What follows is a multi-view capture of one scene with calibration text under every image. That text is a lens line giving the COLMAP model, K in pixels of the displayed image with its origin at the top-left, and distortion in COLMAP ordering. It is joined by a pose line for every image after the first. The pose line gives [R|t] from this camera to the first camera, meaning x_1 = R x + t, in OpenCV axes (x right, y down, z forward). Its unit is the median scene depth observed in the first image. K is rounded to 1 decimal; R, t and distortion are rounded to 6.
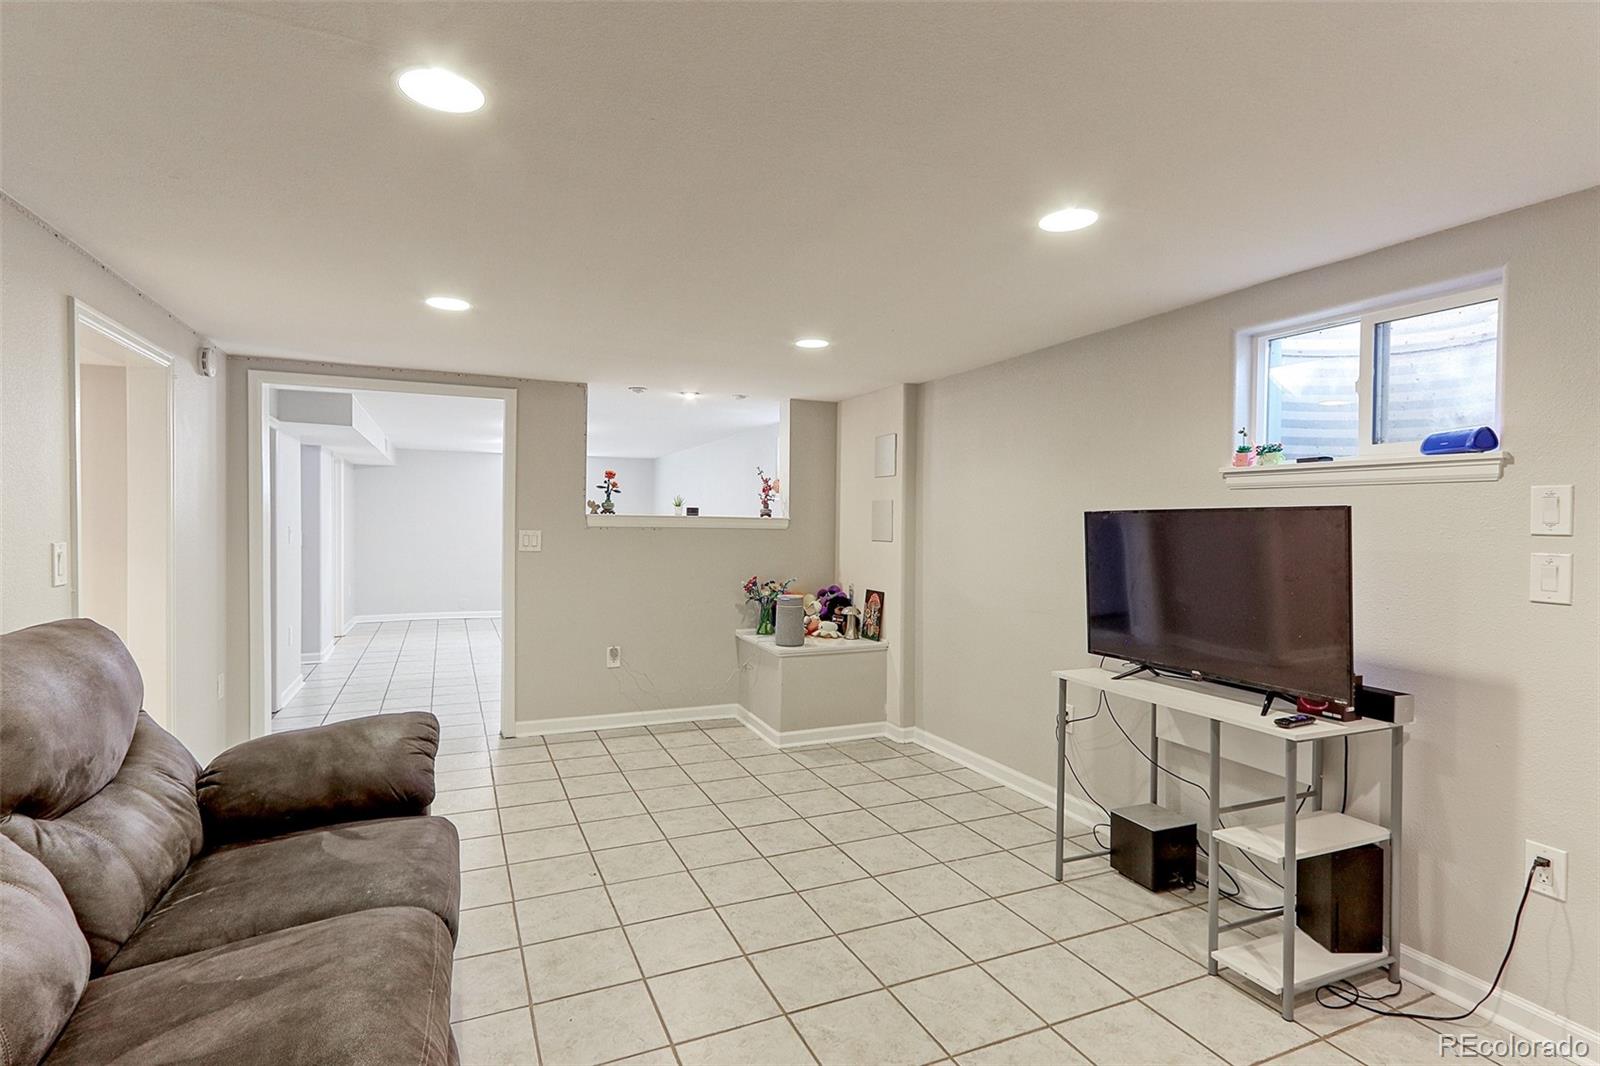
lens RADIAL K [[763.5, 0, 766.7], [0, 763.5, 522.3], [0, 0, 1]] dist [0.003861, 0.002388]
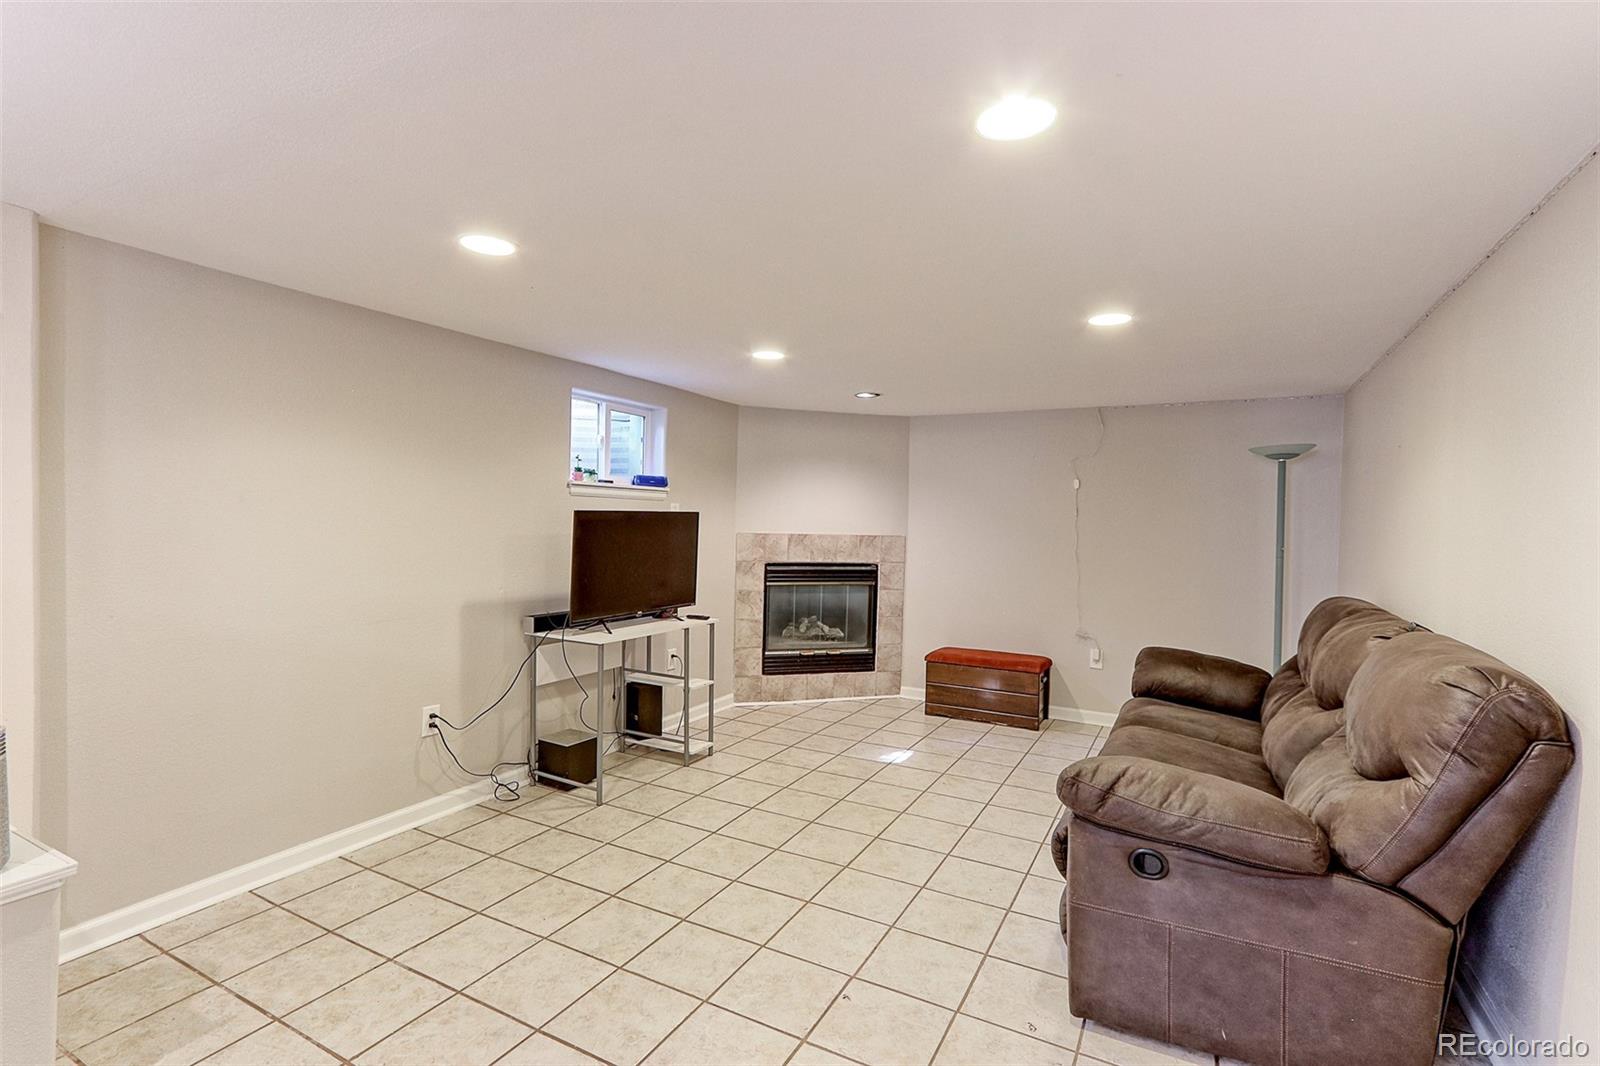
lens RADIAL K [[763.5, 0, 796.0], [0, 763.5, 533.6], [0, 0, 1]] dist [0.003861, 0.002388]
pose [[-0.633991, -0.033690, 0.772606, -0.807749], [-0.022895, 0.999430, 0.024793, -0.015687], [-0.773001, -0.001970, -0.634401, 1.607307]]
